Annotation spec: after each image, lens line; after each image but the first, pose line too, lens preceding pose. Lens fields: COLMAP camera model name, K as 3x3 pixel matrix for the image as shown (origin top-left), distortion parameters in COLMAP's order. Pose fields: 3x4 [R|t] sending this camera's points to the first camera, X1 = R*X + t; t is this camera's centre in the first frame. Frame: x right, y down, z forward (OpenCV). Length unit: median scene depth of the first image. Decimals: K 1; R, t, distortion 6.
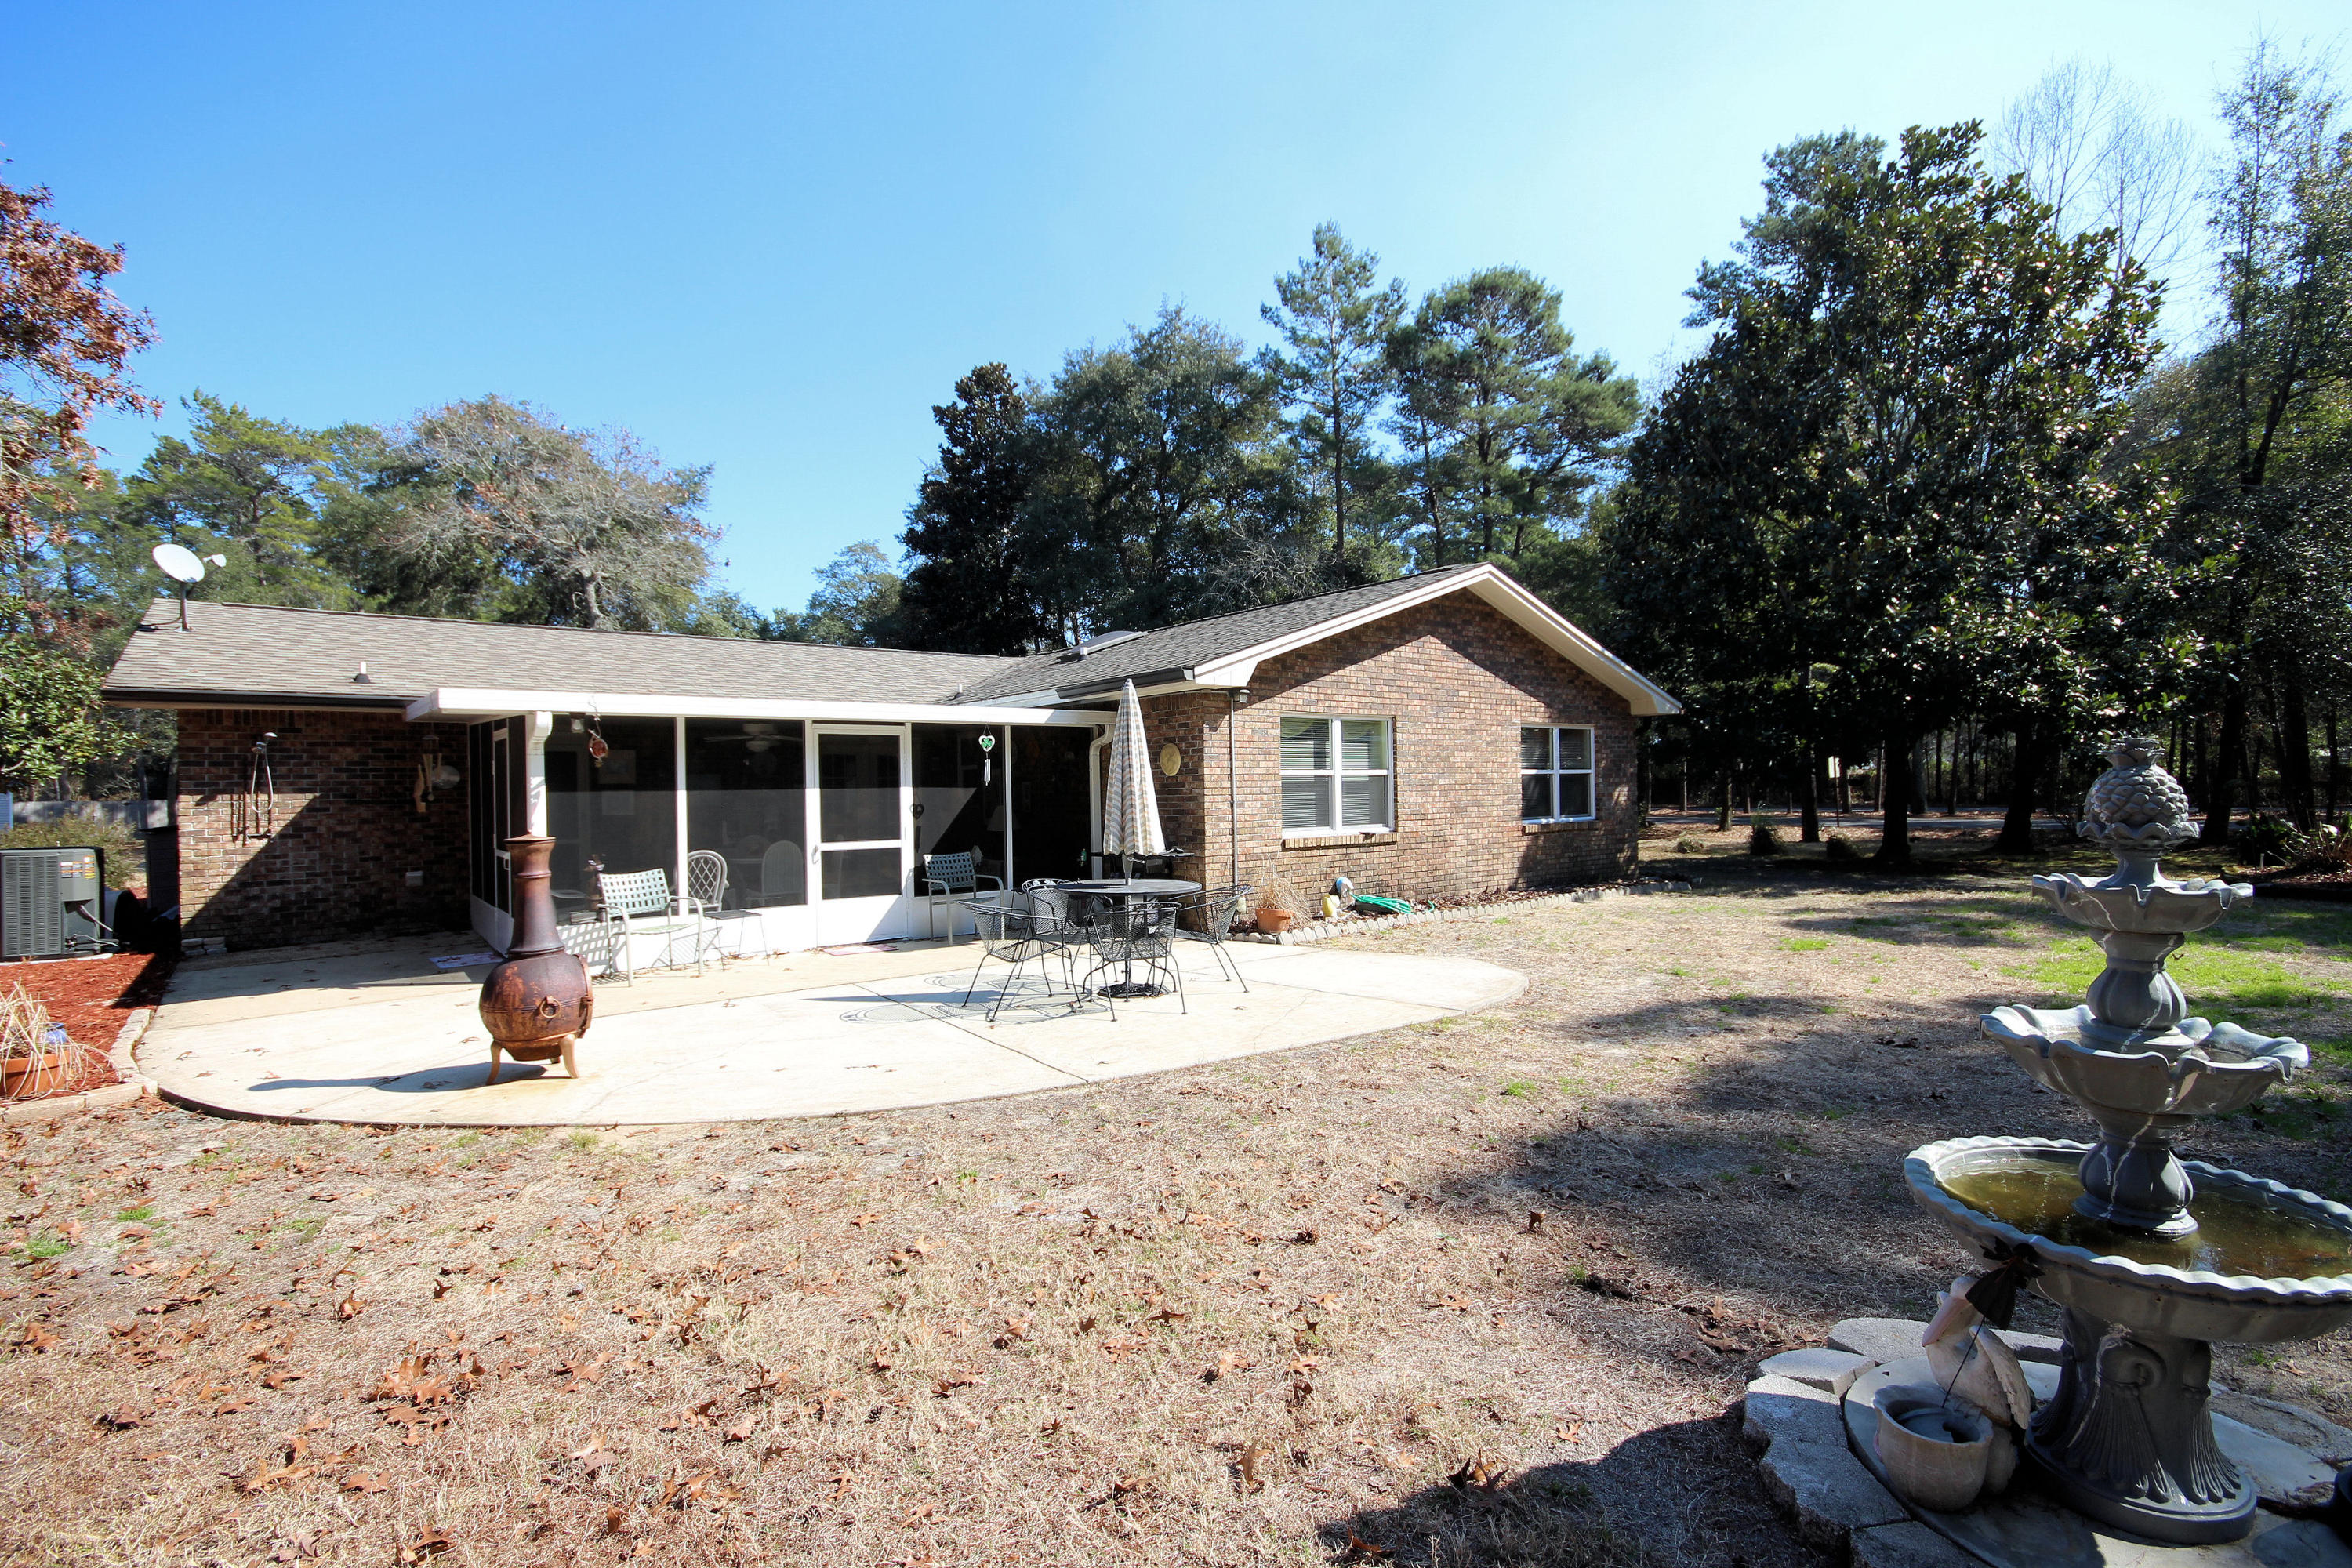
lens RADIAL K [[1079.4, 0, 1146.9], [0, 1079.4, 788.7], [0, 0, 1]] dist [-0.000617, -0.000566]
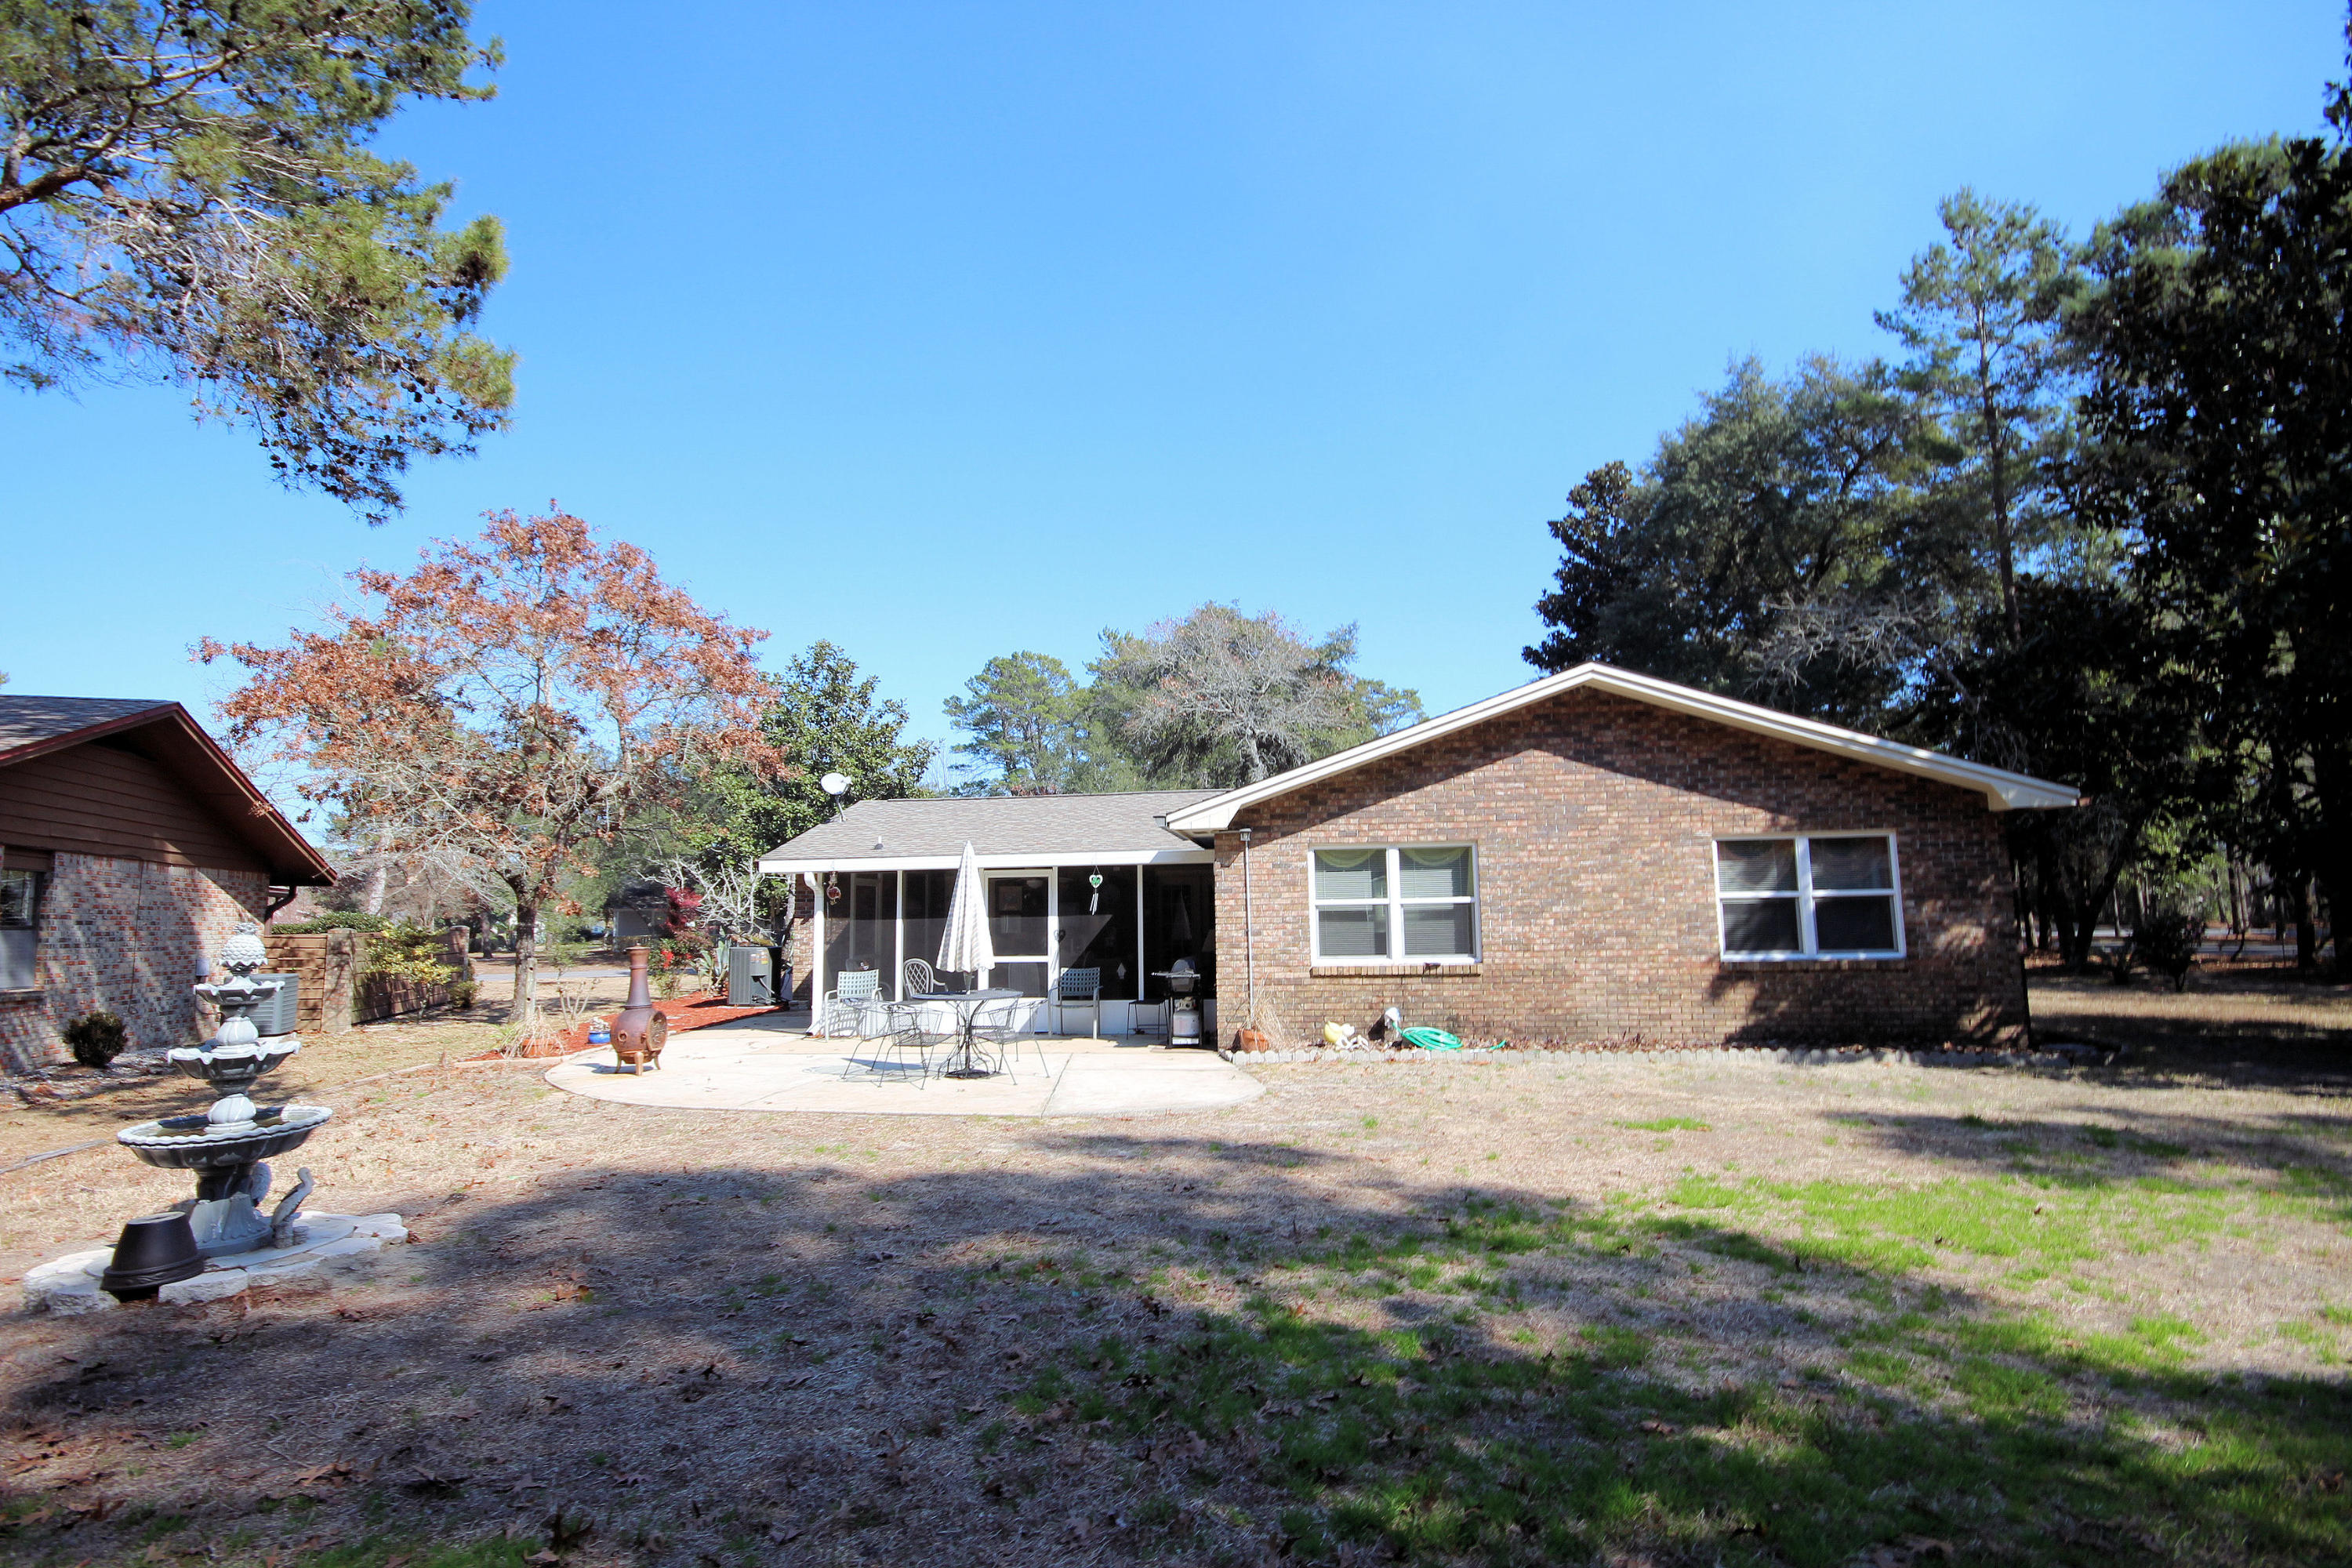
lens RADIAL K [[1079.4, 0, 1146.9], [0, 1079.4, 788.7], [0, 0, 1]] dist [-0.000617, -0.000566]
pose [[0.703189, -0.078415, -0.706666, 0.725186], [0.008295, 0.994737, -0.102127, -0.018344], [0.710955, 0.065953, 0.700138, 0.131063]]
